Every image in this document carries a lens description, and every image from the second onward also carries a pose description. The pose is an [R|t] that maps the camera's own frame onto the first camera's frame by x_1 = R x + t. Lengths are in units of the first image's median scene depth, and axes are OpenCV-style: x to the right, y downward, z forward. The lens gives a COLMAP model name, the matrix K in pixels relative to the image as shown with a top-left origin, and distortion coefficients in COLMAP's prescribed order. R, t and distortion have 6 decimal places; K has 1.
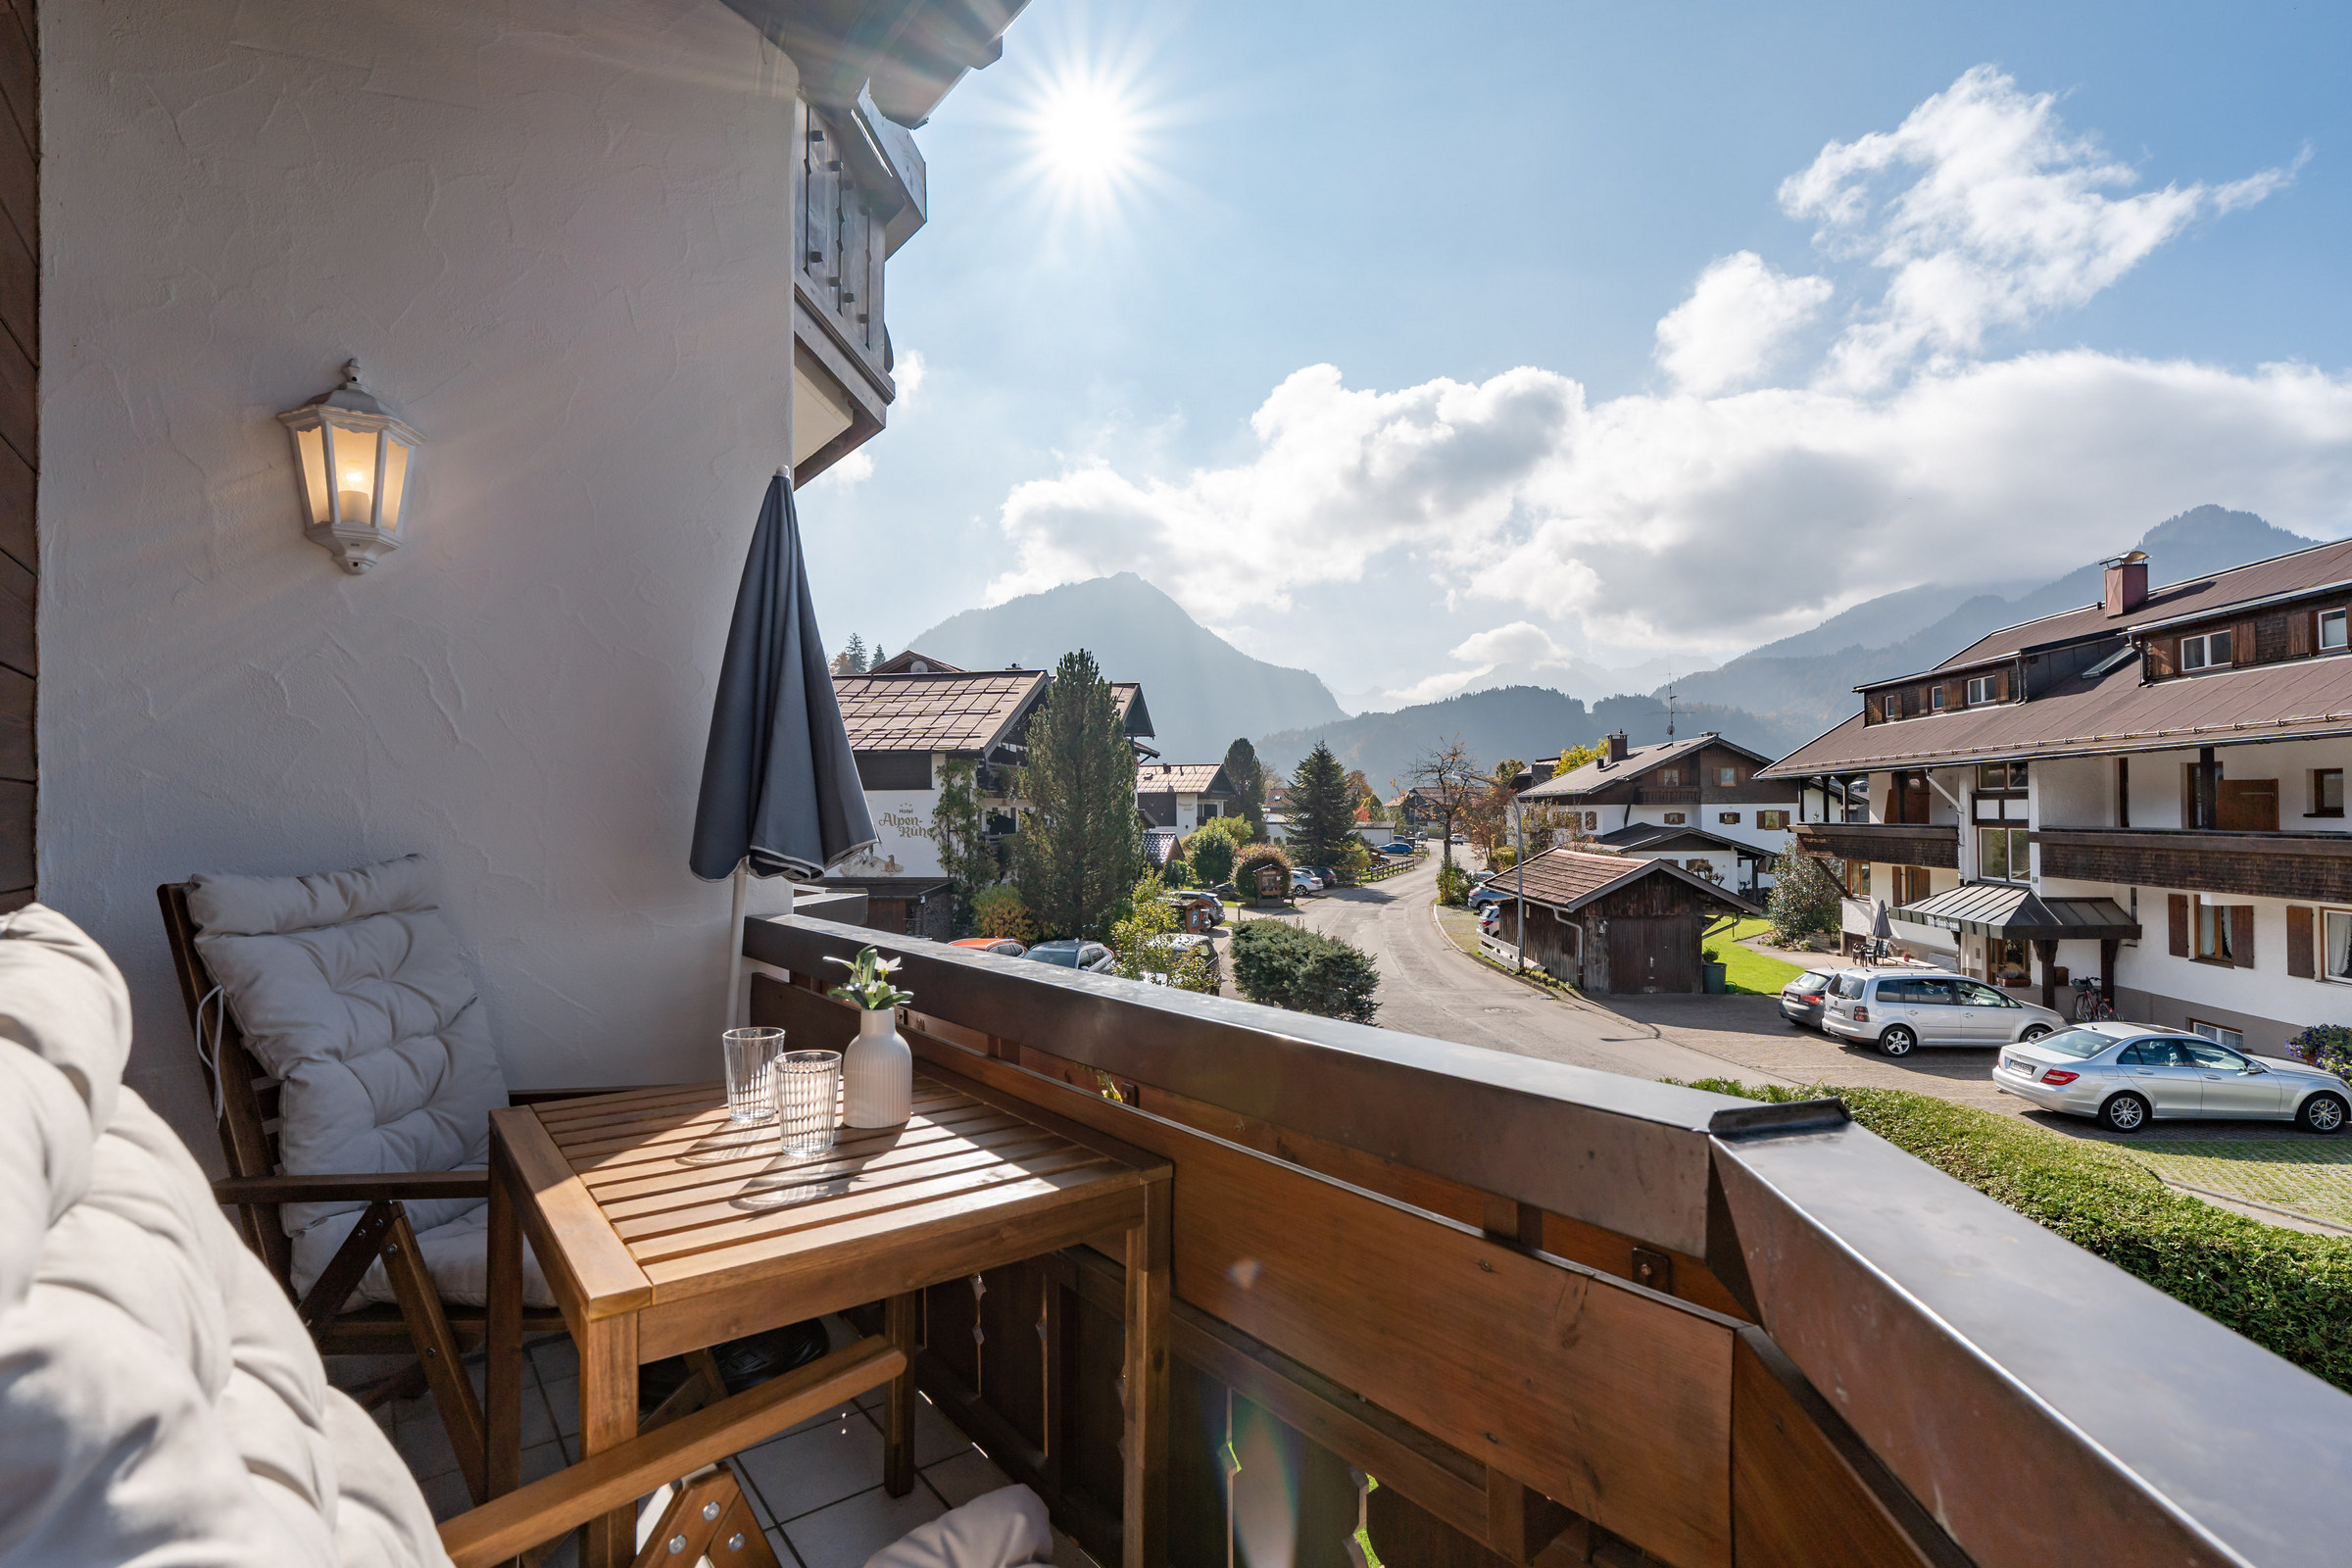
lens RADIAL K [[1088.3, 0, 1176.0], [0, 1088.3, 784.0], [0, 0, 1]] dist [-0.041948, -0.000152]
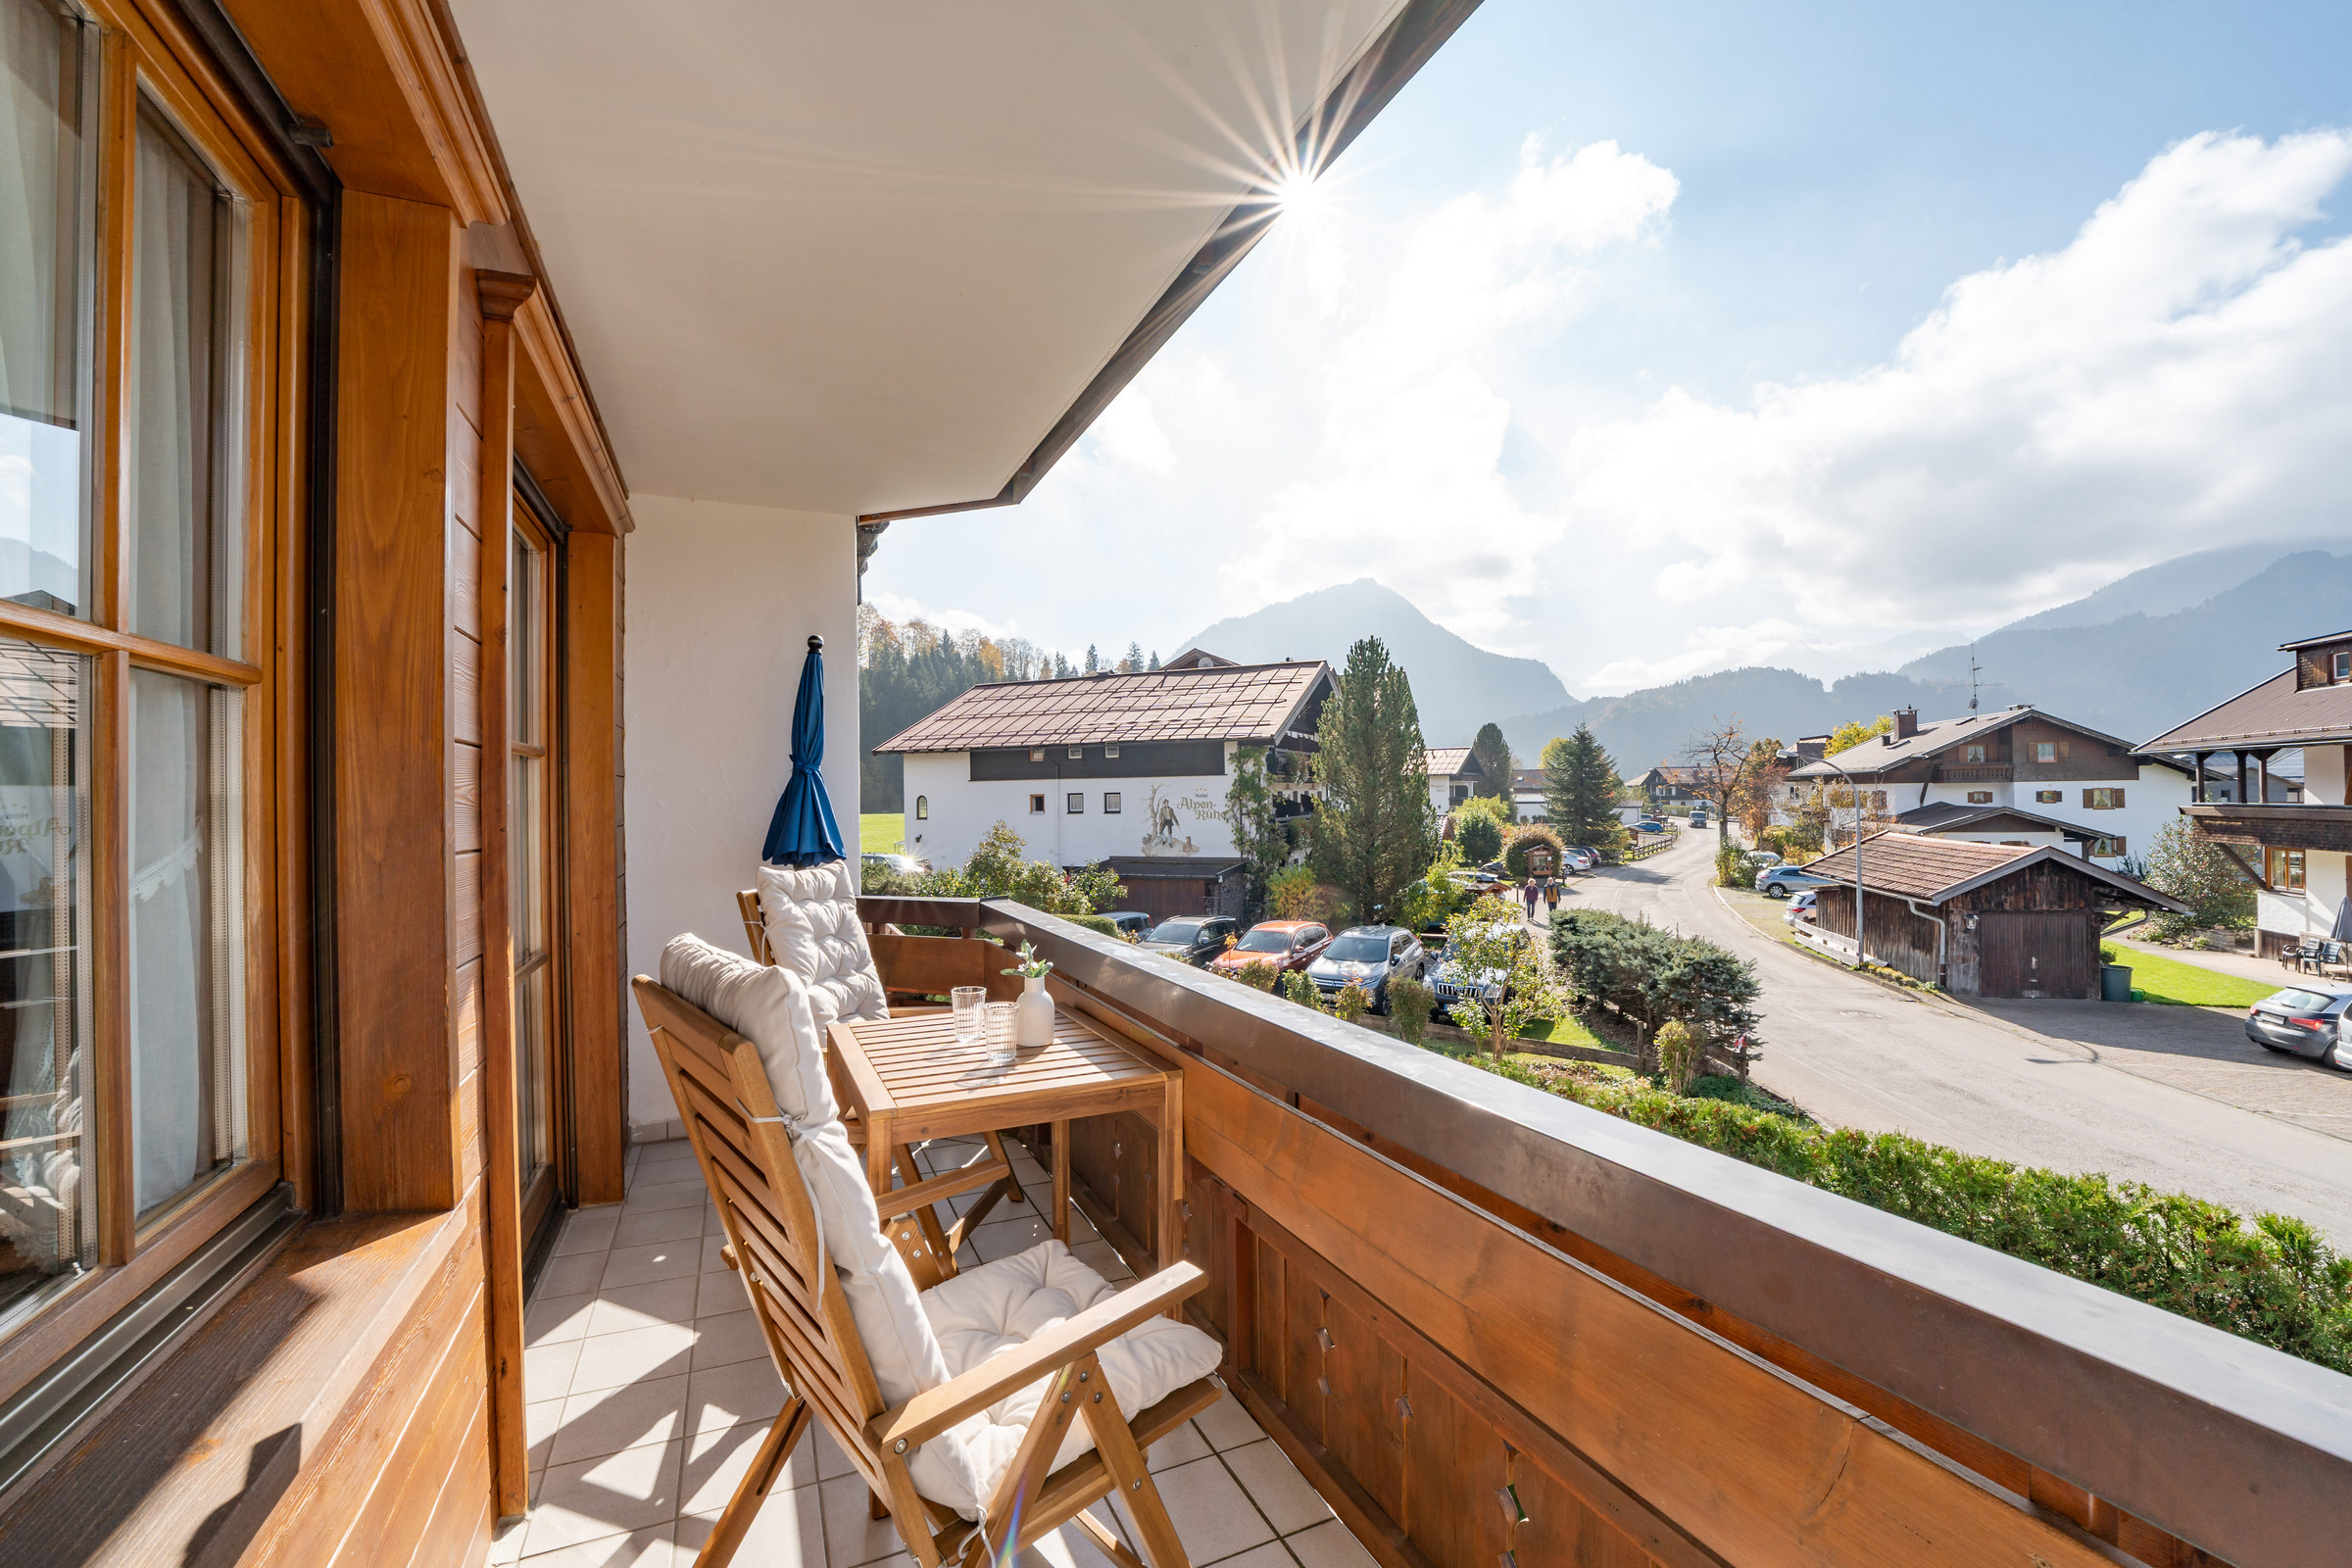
lens RADIAL K [[928.3, 0, 1176.0], [0, 928.3, 784.0], [0, 0, 1]] dist [-0.029396, 0.000135]
pose [[0.972125, -0.008120, -0.234323, -0.053360], [0.012194, 0.999799, 0.015941, -0.001343], [0.234146, -0.018354, 0.972028, 0.094161]]
